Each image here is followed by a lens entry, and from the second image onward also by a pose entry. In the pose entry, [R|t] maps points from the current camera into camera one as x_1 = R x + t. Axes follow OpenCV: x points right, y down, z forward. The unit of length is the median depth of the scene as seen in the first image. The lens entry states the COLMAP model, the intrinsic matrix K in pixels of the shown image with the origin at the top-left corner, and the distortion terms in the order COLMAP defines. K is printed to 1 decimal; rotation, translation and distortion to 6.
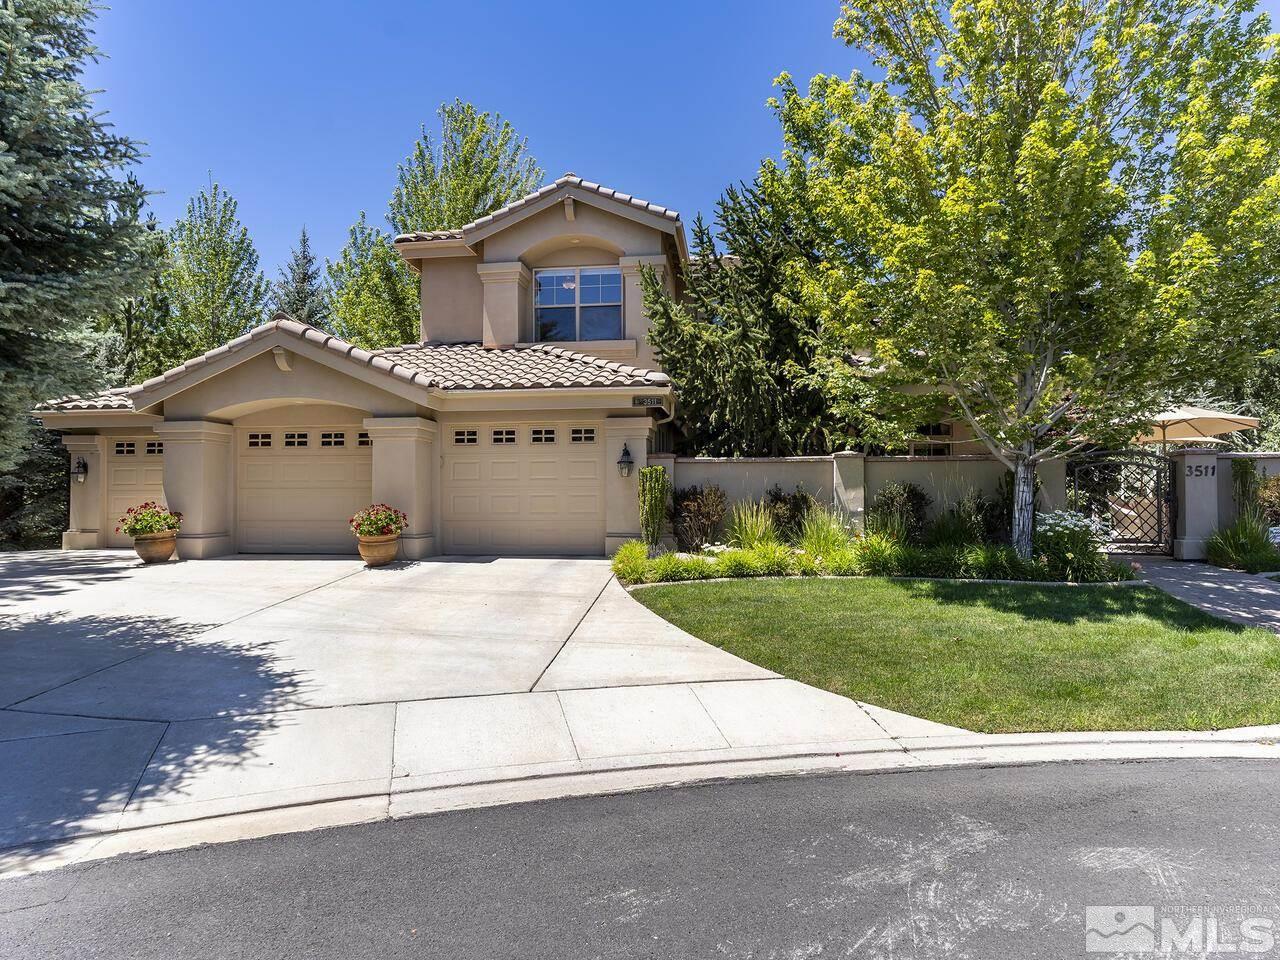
lens RADIAL K [[737.6, 0, 641.5], [0, 737.6, 483.6], [0, 0, 1]] dist [-0.008509, 0.002346]
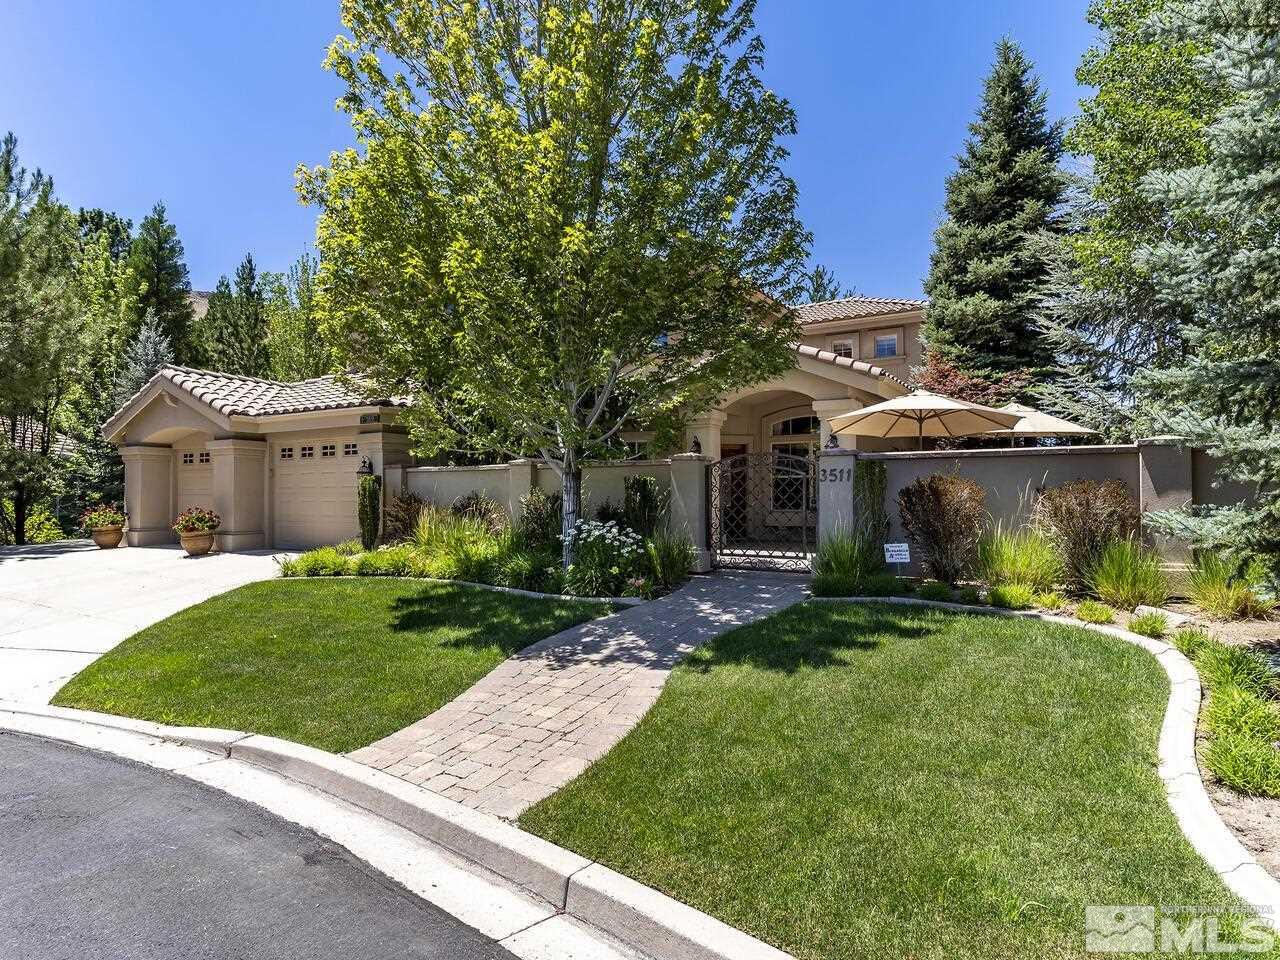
lens RADIAL K [[737.6, 0, 641.5], [0, 737.6, 483.6], [0, 0, 1]] dist [-0.008509, 0.002346]
pose [[0.918957, -0.007754, -0.394282, 0.841875], [0.014006, 0.999818, 0.012981, -0.020766], [0.394109, -0.017451, 0.918898, 0.105336]]
